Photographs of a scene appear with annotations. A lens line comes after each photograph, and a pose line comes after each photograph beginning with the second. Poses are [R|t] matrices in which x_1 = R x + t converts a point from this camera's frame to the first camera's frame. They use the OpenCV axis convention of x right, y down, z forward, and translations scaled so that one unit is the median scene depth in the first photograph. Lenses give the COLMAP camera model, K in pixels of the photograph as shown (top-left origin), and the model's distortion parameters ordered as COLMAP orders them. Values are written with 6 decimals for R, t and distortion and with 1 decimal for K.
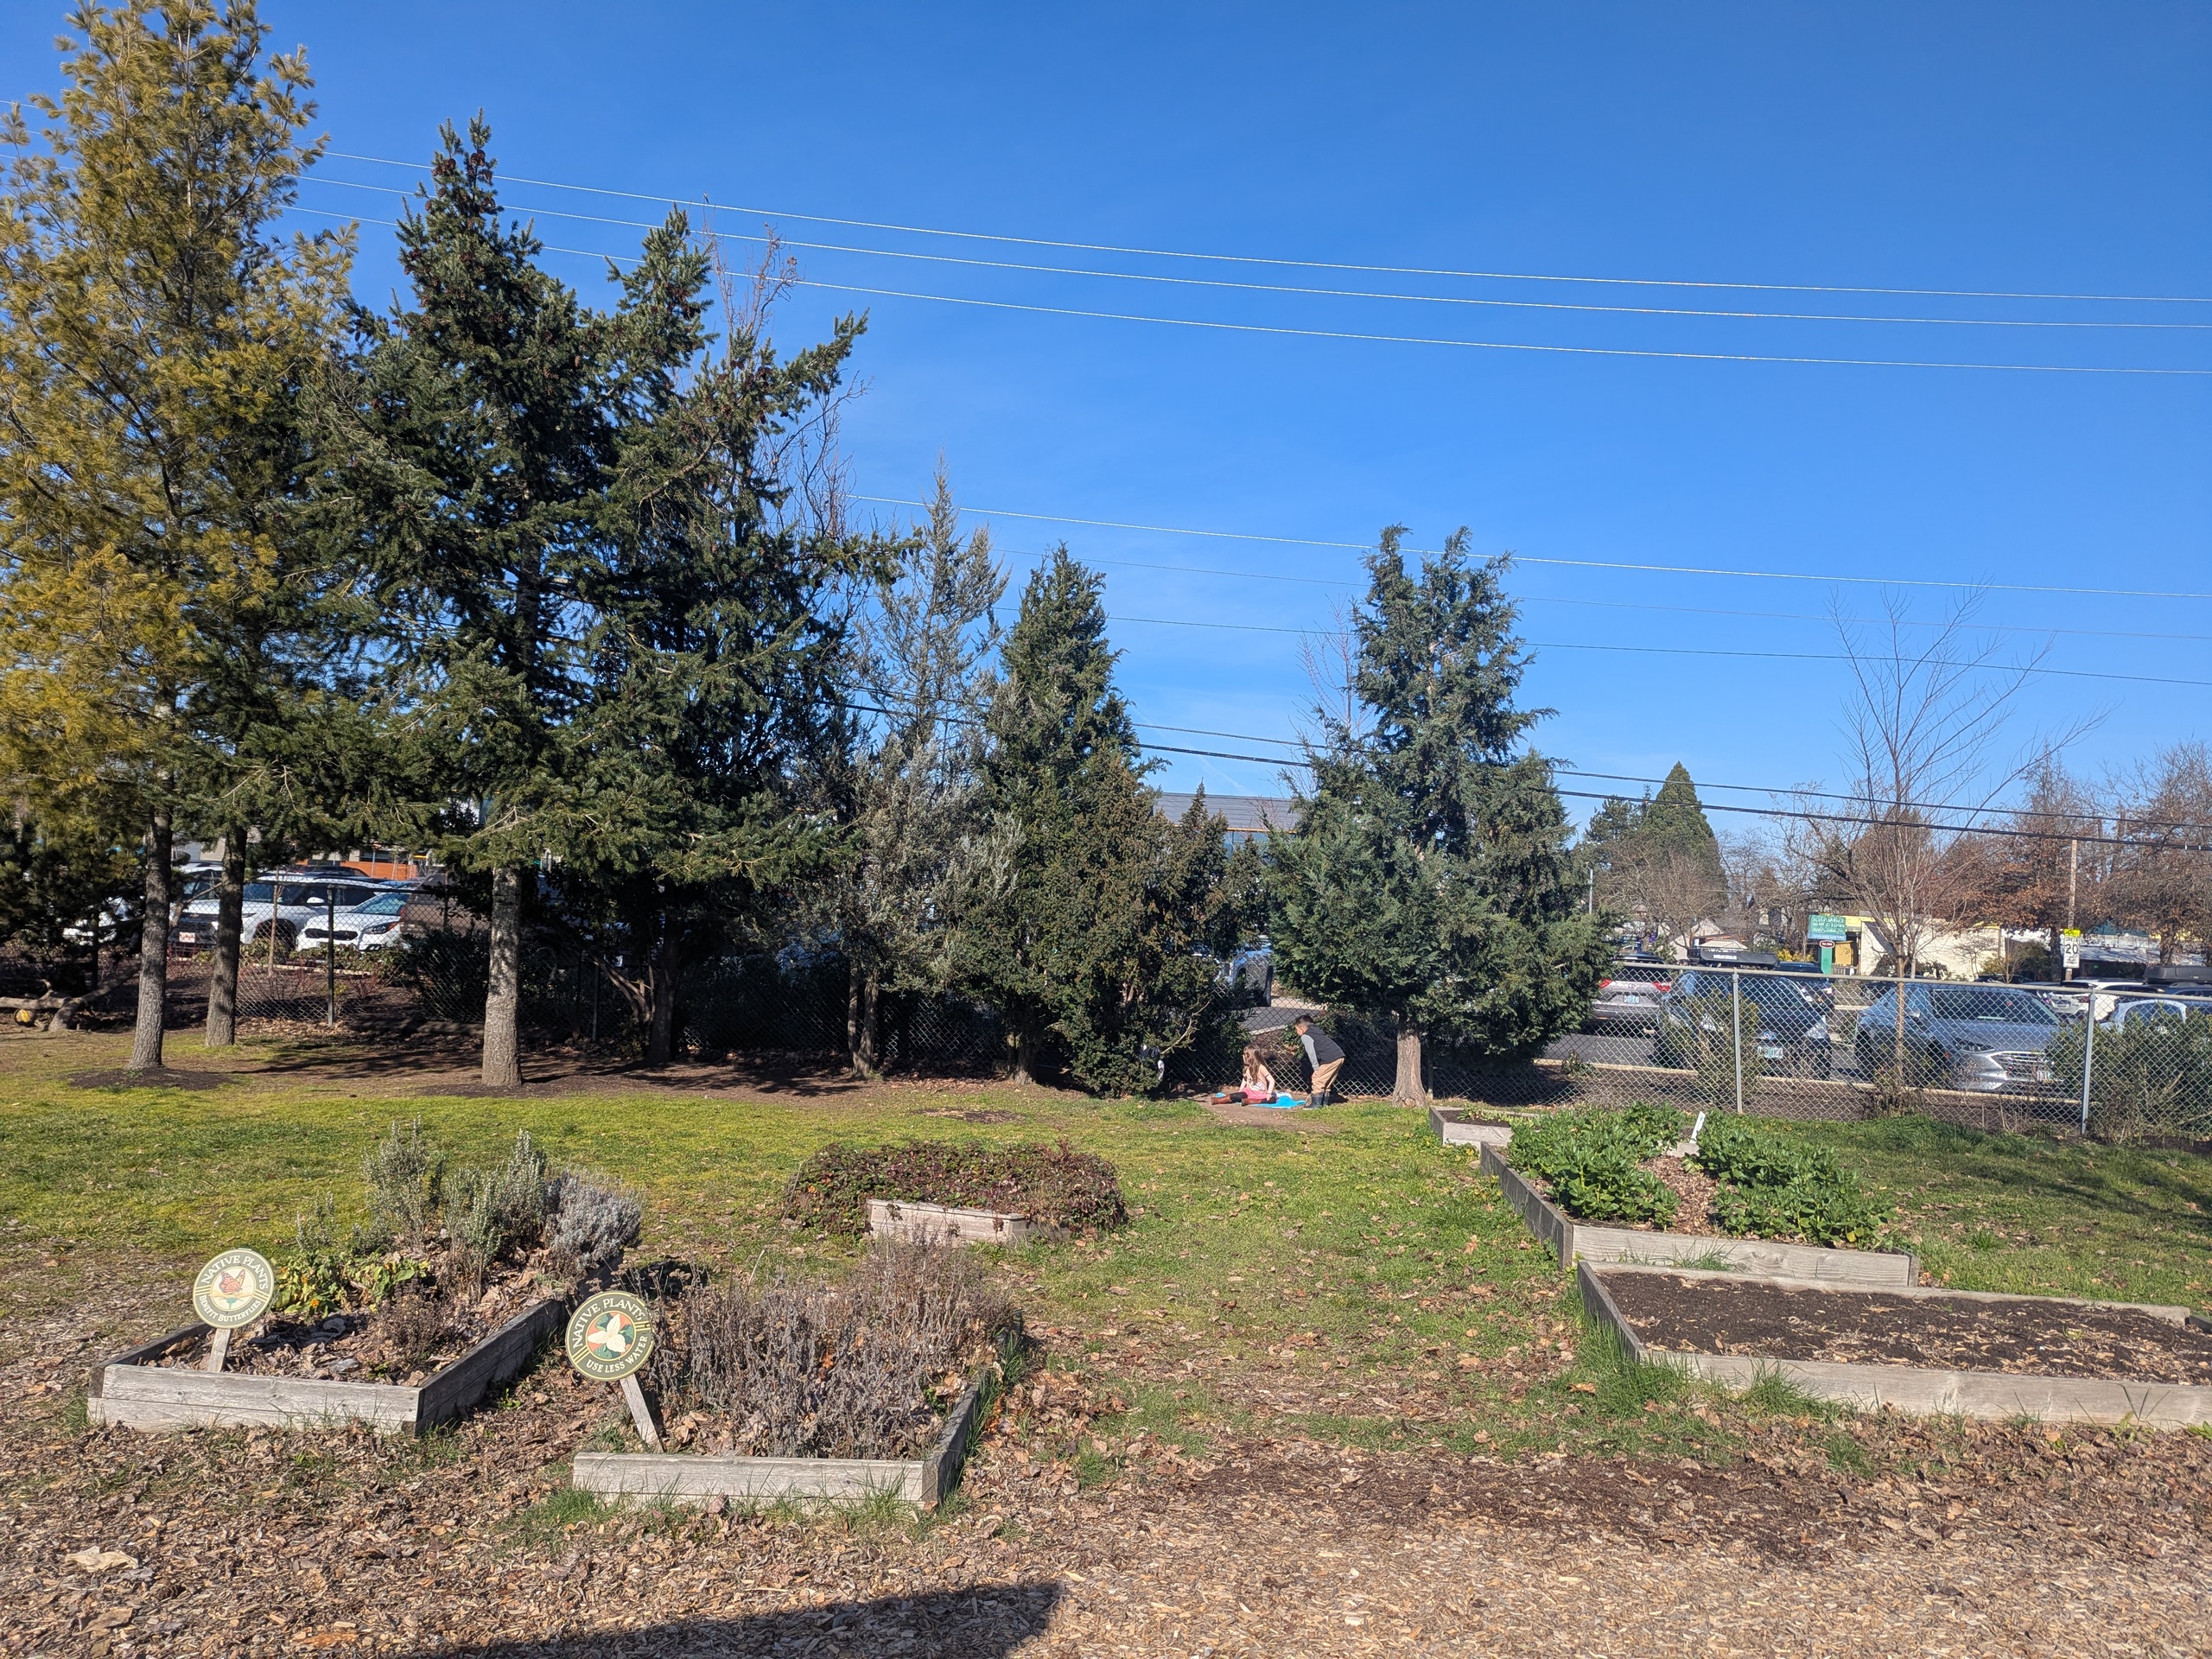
lens RADIAL K [[1536.6, 0, 1103.6], [0, 1536.6, 832.0], [0, 0, 1]] dist [0.005282, 0.000089]
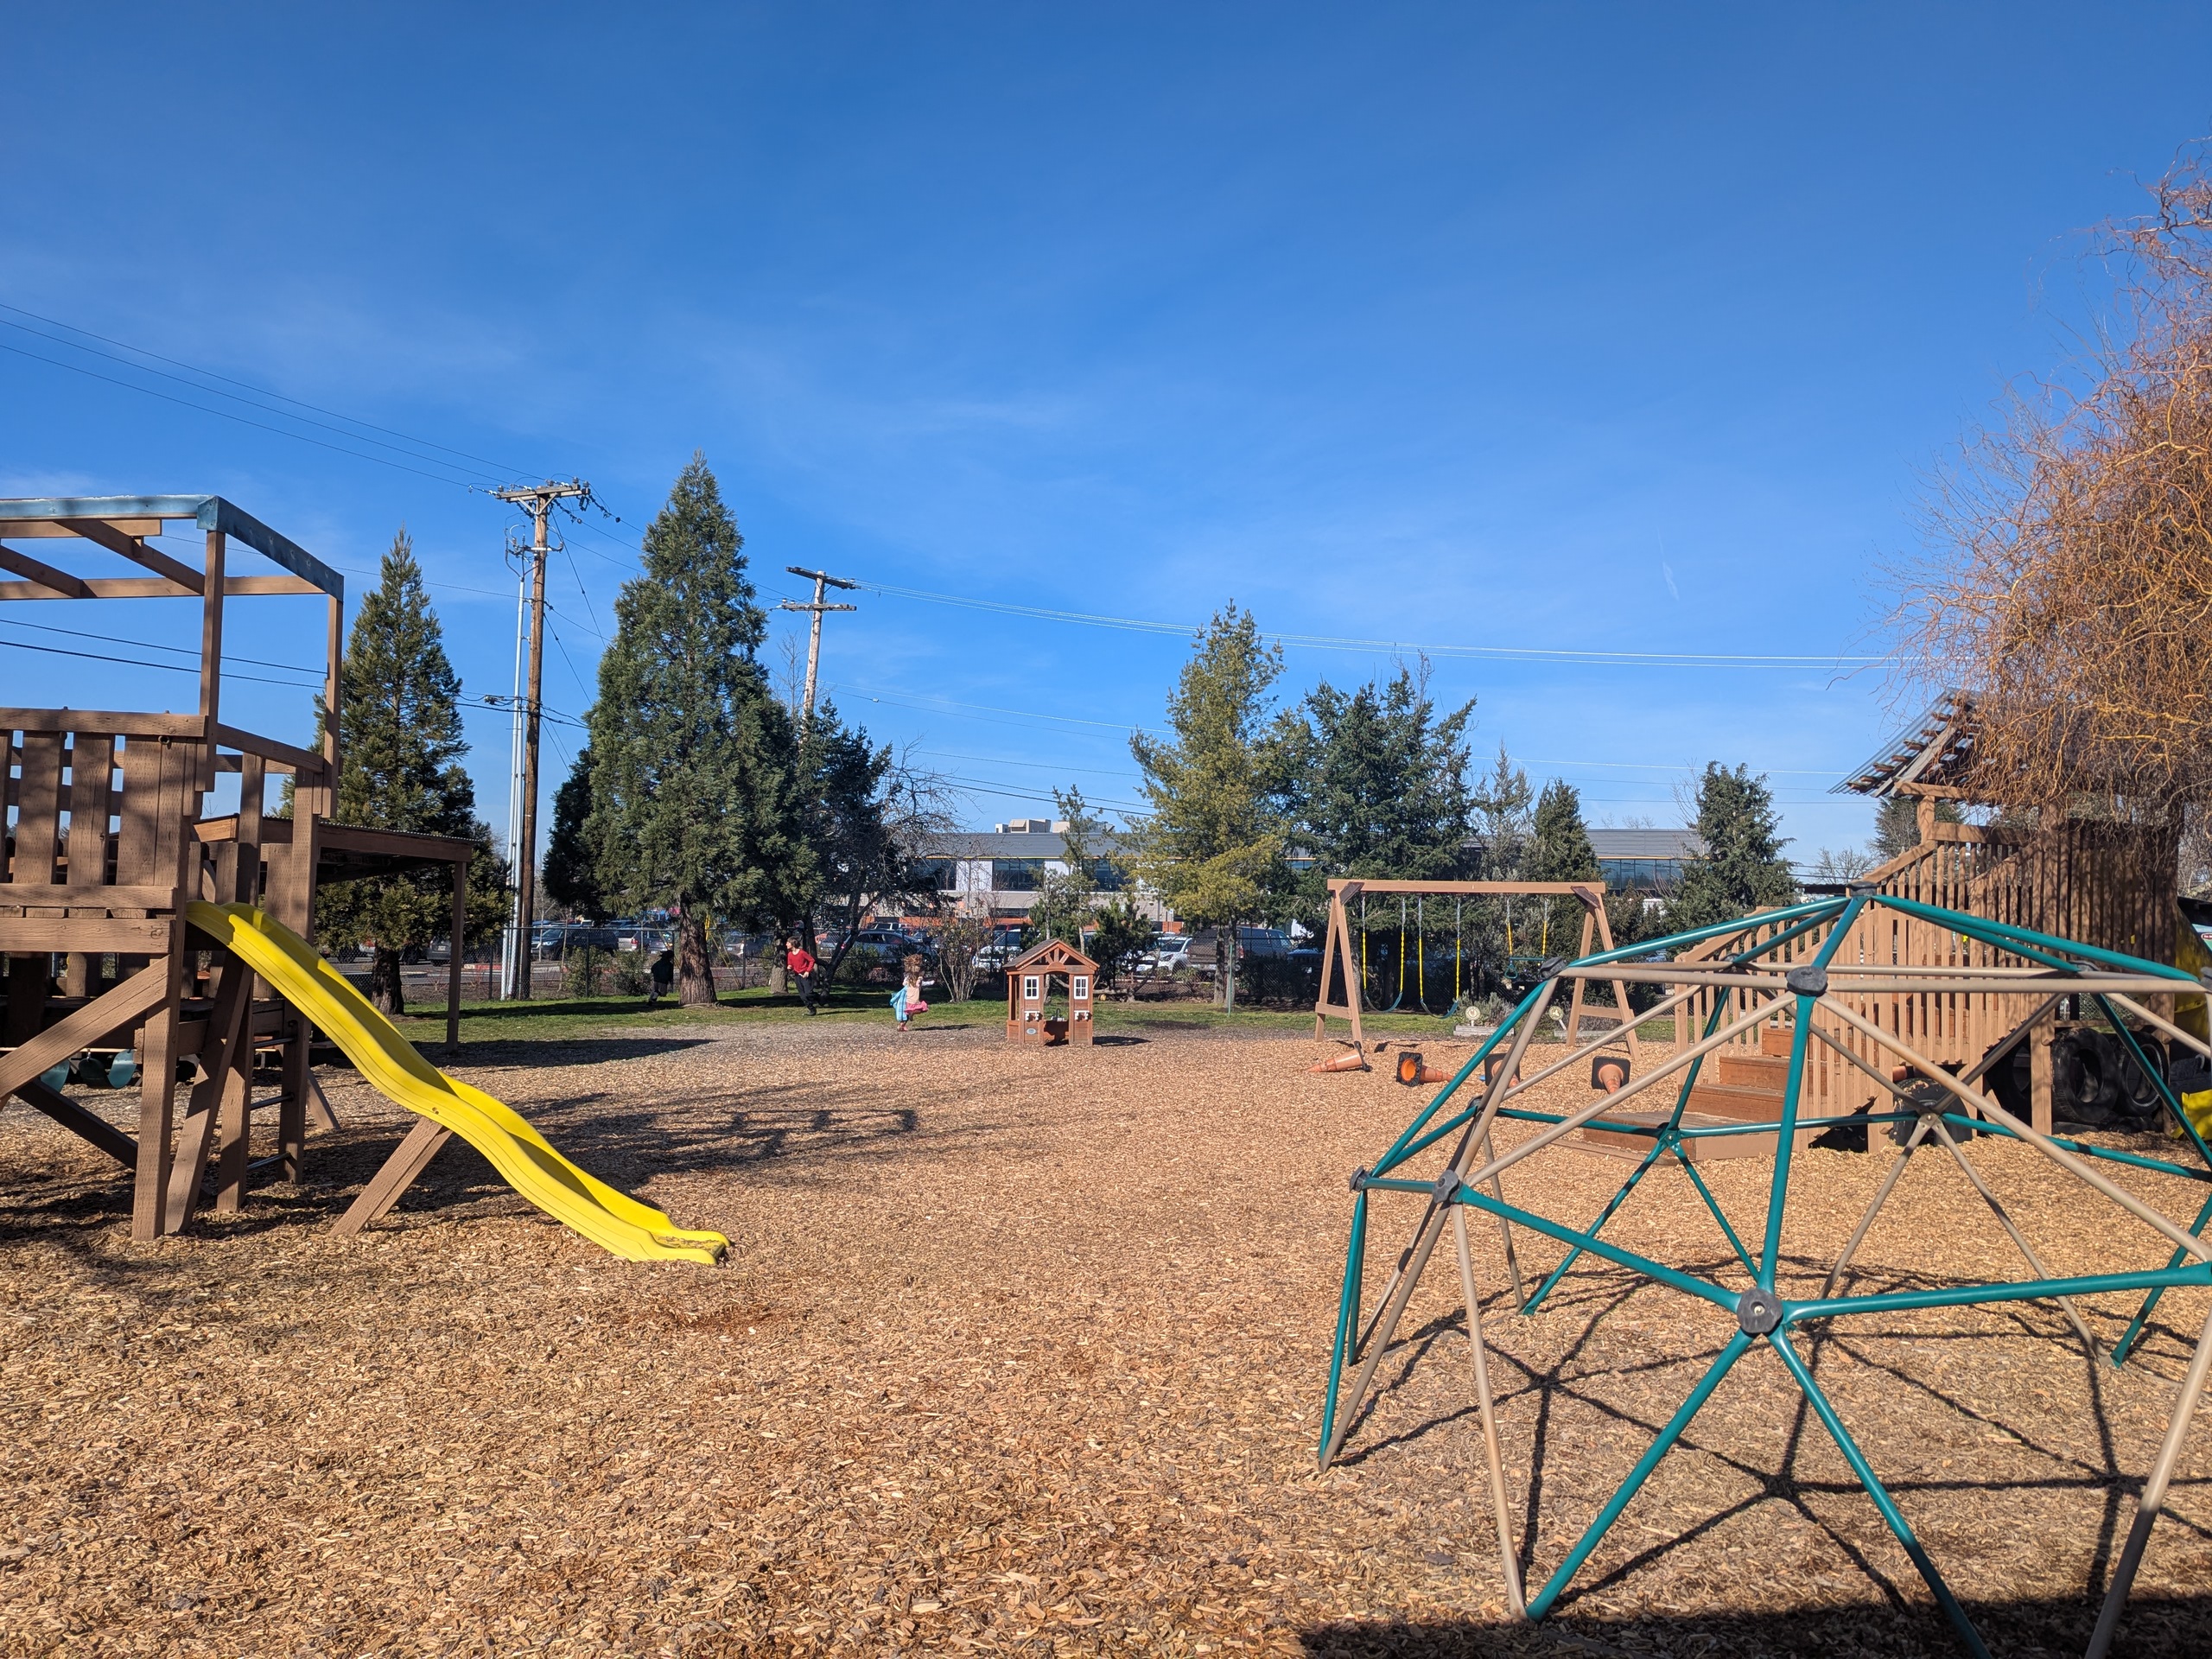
lens RADIAL K [[1536.6, 0, 1115.8], [0, 1536.6, 837.2], [0, 0, 1]] dist [0.005282, 0.000089]
pose [[0.973531, -0.058593, -0.220917, -0.173166], [0.056201, 0.998273, -0.017104, -0.098370], [0.221538, 0.004236, 0.975143, -1.402387]]
